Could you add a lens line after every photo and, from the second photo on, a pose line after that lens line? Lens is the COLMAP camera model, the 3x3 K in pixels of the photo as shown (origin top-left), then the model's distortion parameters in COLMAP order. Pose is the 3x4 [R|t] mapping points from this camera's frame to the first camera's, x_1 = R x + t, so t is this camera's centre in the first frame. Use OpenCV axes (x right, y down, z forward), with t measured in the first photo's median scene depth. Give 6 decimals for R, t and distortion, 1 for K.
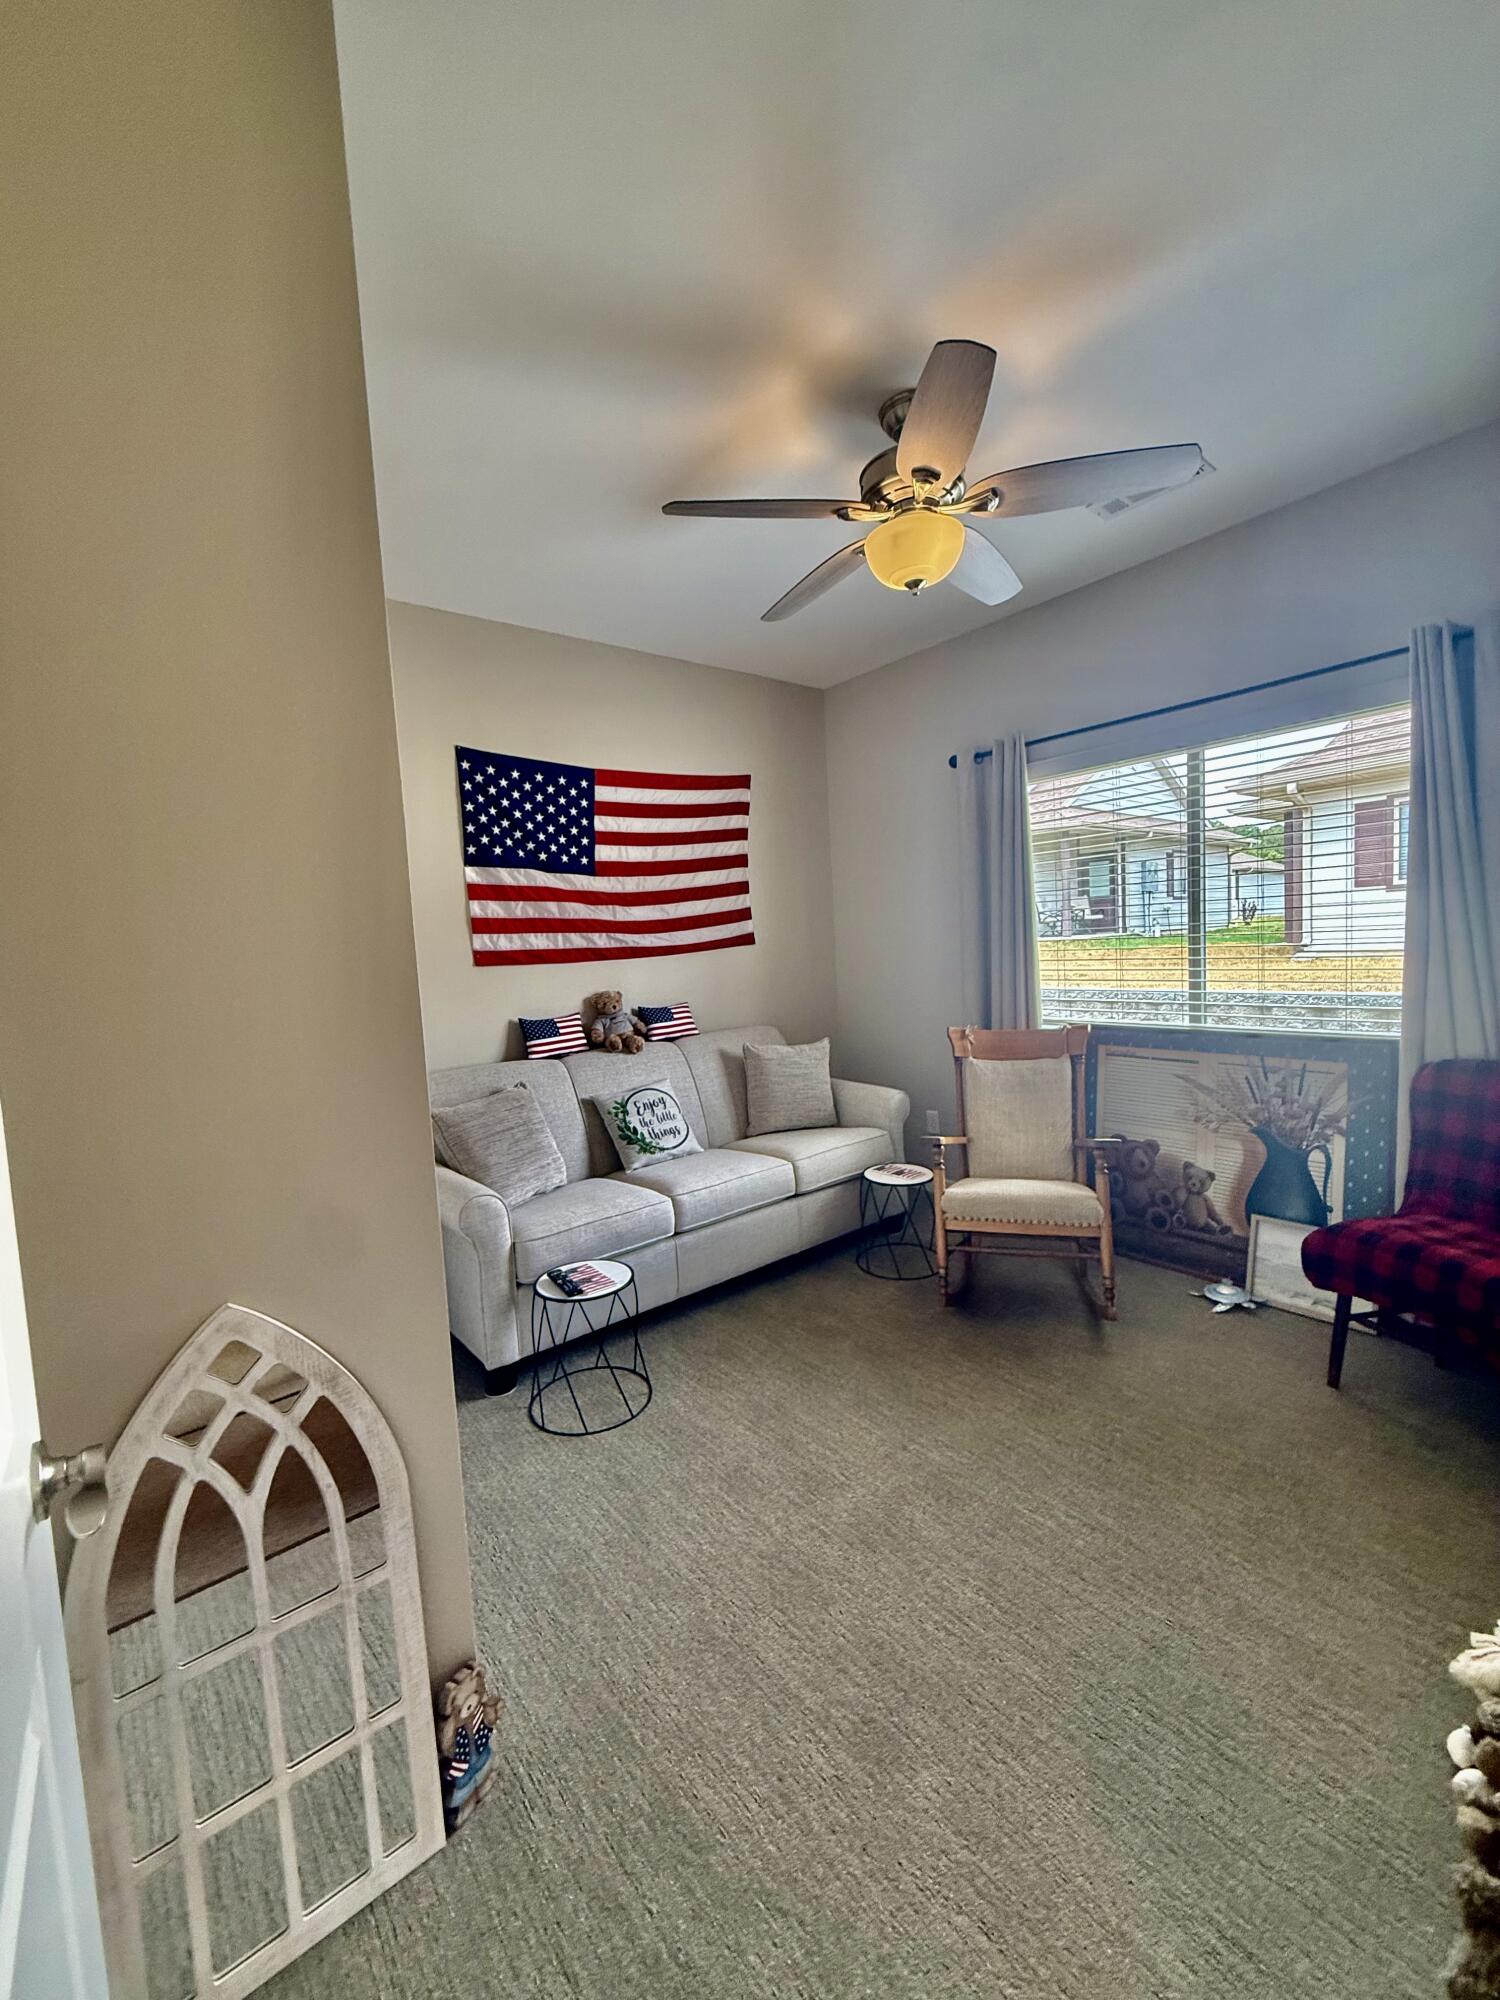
lens RADIAL K [[801.7, 0, 750.0], [0, 801.7, 1000.0], [0, 0, 1]] dist [-0.000703, -0.000533]
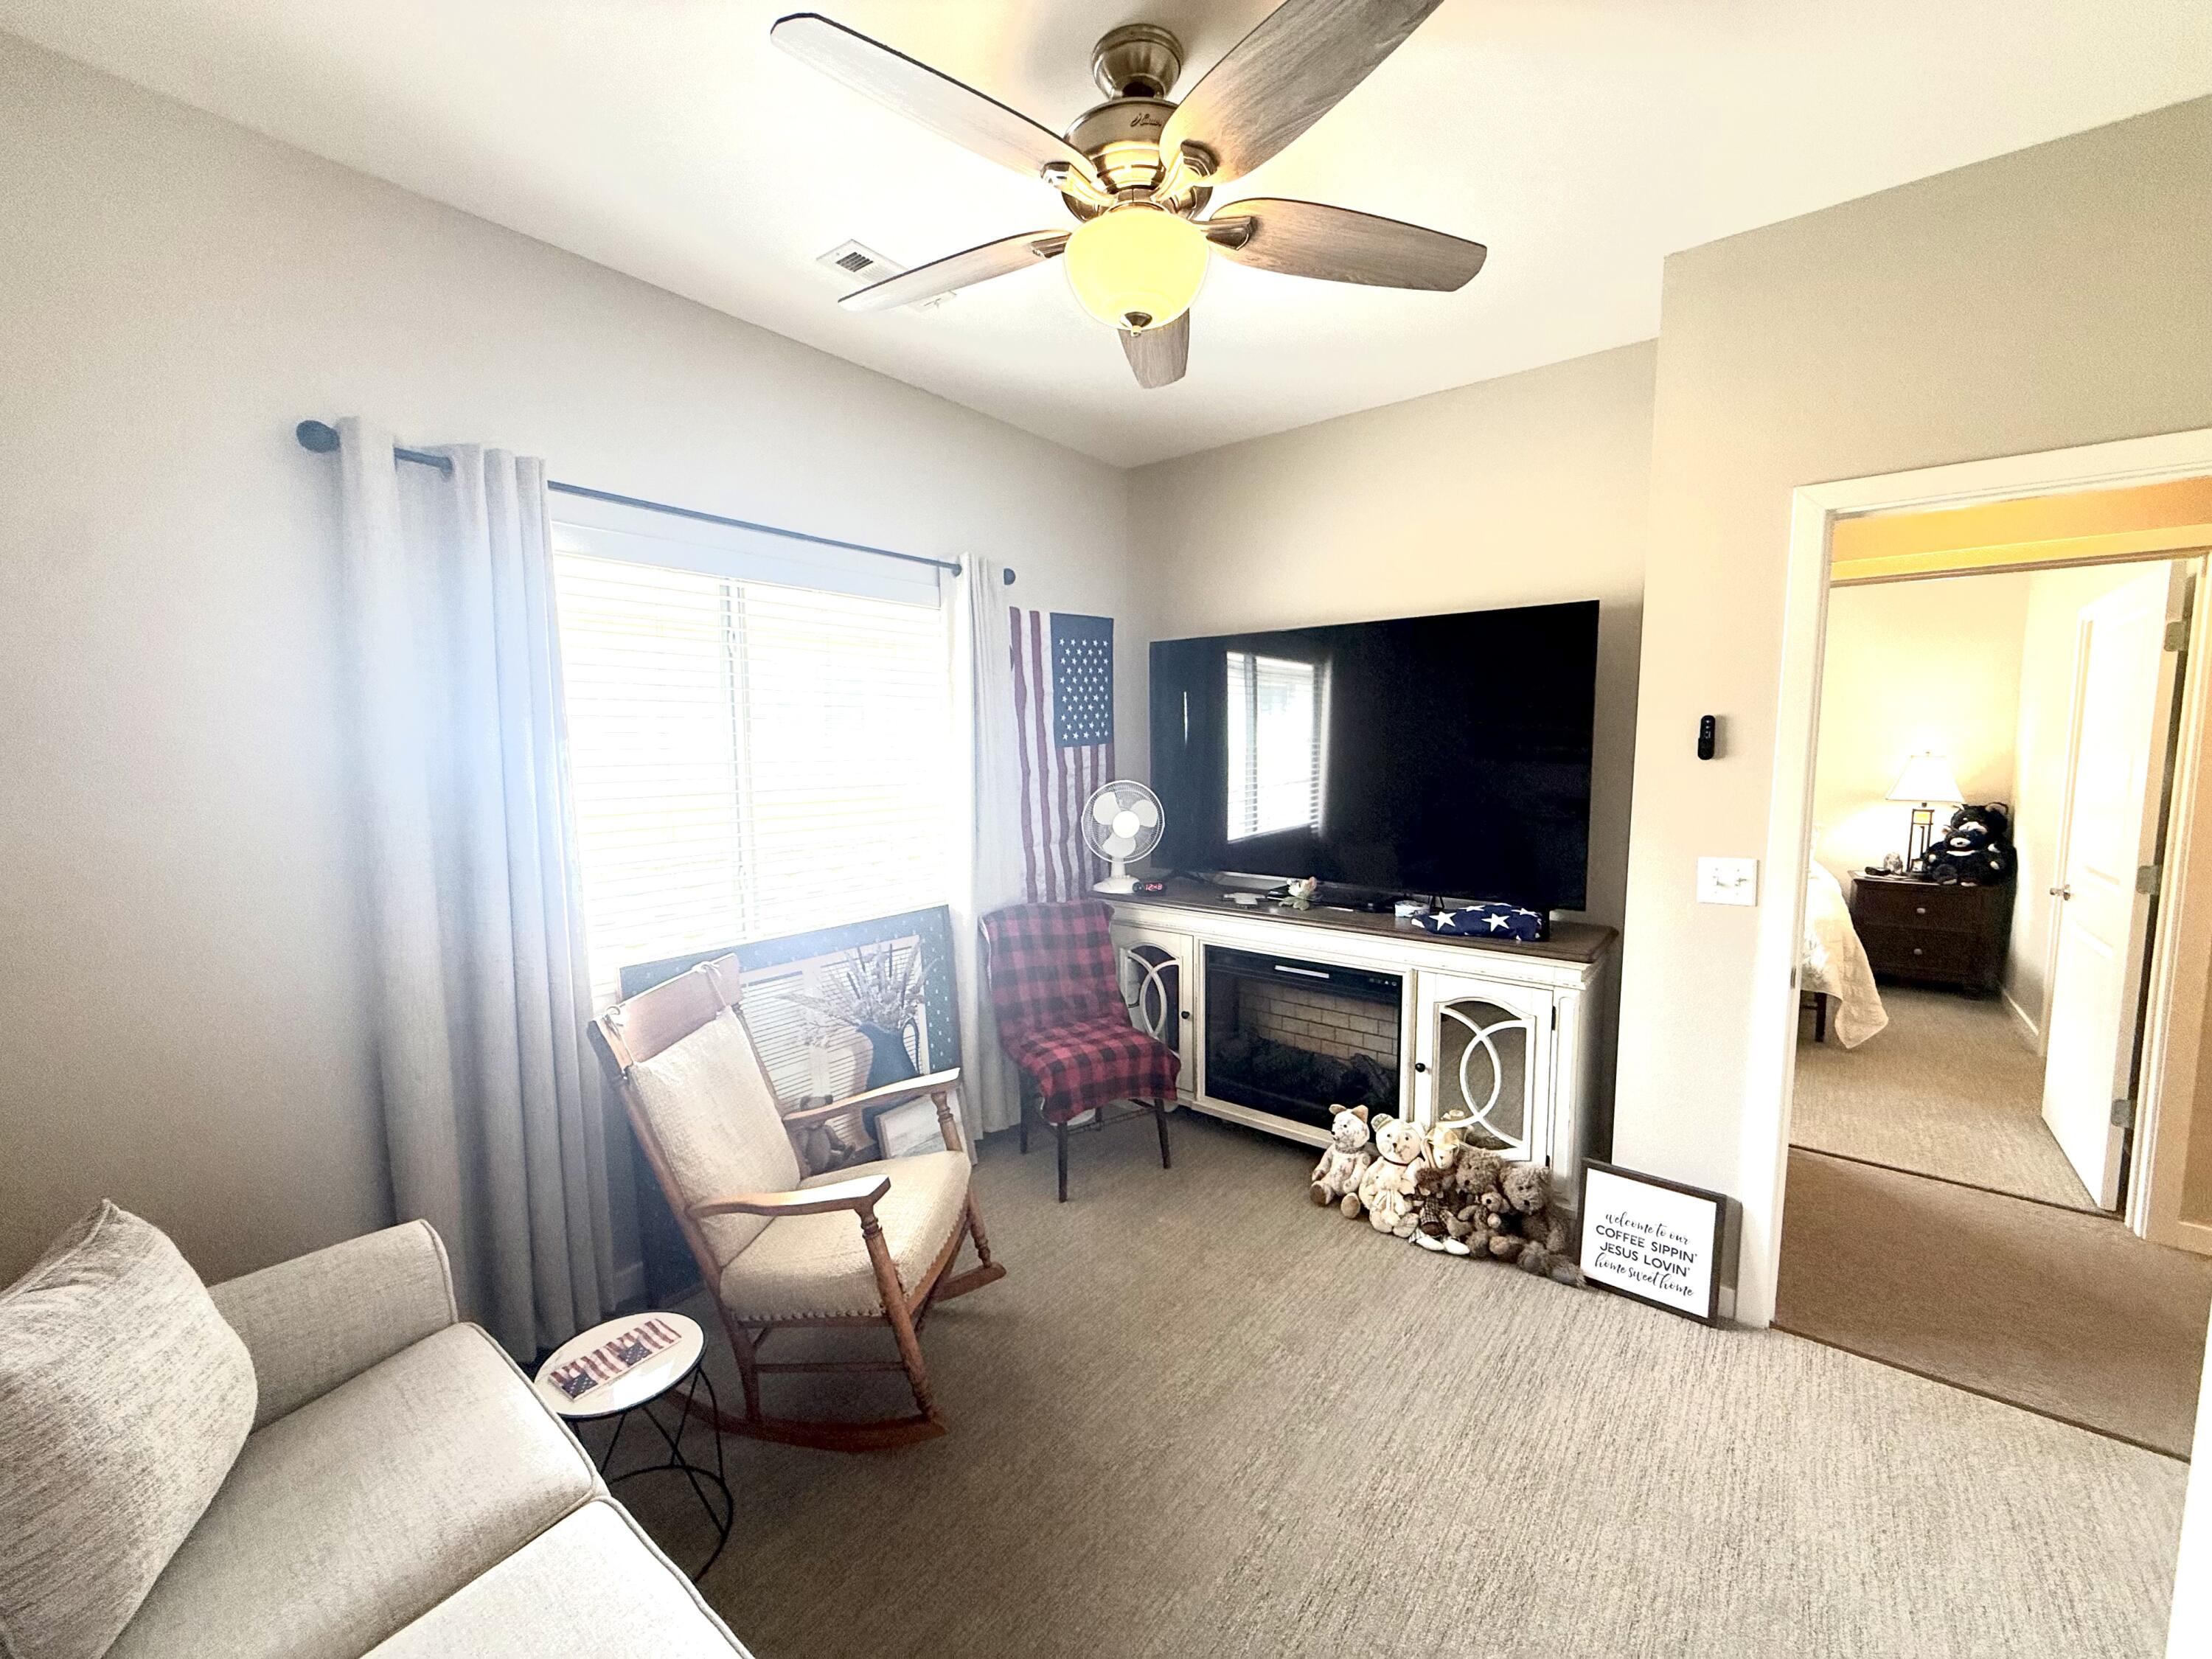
lens RADIAL K [[886.7, 0, 1106.0], [0, 886.7, 829.5], [0, 0, 1]] dist [-0.000703, -0.000533]
pose [[-0.235001, -0.040760, 0.971140, -0.428398], [0.094464, 0.993433, 0.064555, -0.106752], [-0.967394, 0.106908, -0.229607, 0.986579]]
